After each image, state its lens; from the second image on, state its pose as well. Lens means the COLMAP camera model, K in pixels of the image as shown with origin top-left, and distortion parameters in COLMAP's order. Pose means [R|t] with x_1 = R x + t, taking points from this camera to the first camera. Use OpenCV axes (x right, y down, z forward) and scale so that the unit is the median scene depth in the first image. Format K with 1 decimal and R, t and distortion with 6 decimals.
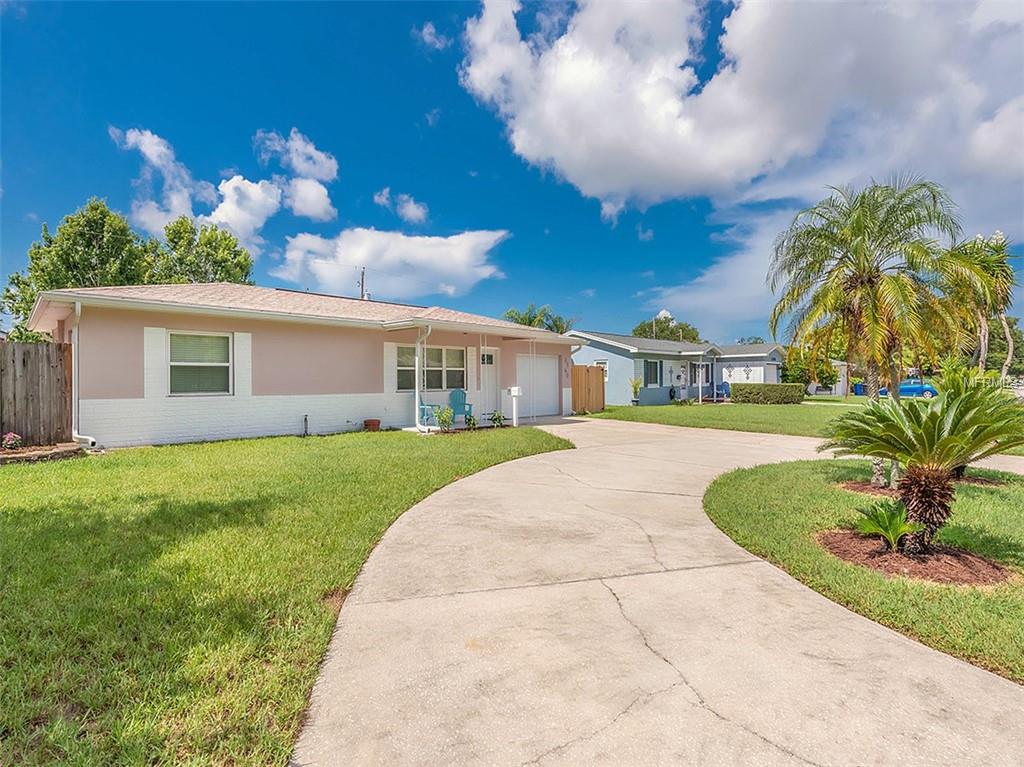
lens RADIAL K [[590.4, 0, 512.0], [0, 590.4, 383.5], [0, 0, 1]] dist [0.005428, 0.000551]
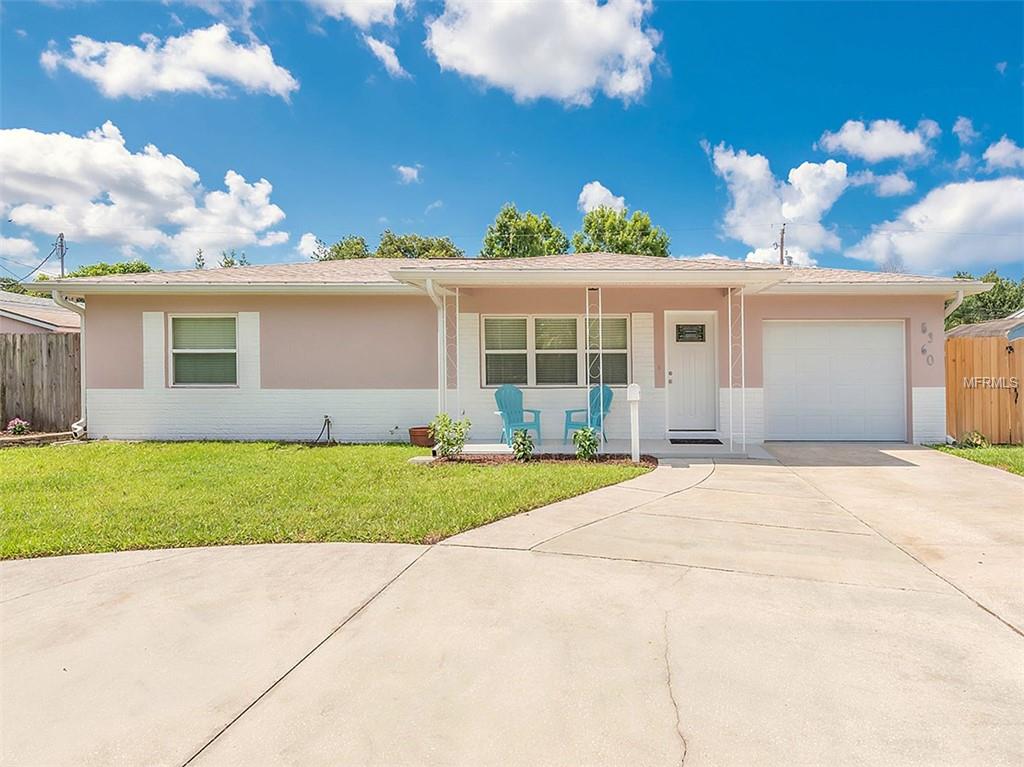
lens RADIAL K [[590.4, 0, 512.0], [0, 590.4, 383.5], [0, 0, 1]] dist [0.005428, 0.000551]
pose [[0.649042, 0.021318, -0.760454, 0.342277], [-0.004810, 0.999702, 0.023920, -0.006318], [0.760737, -0.011867, 0.648952, 0.611516]]
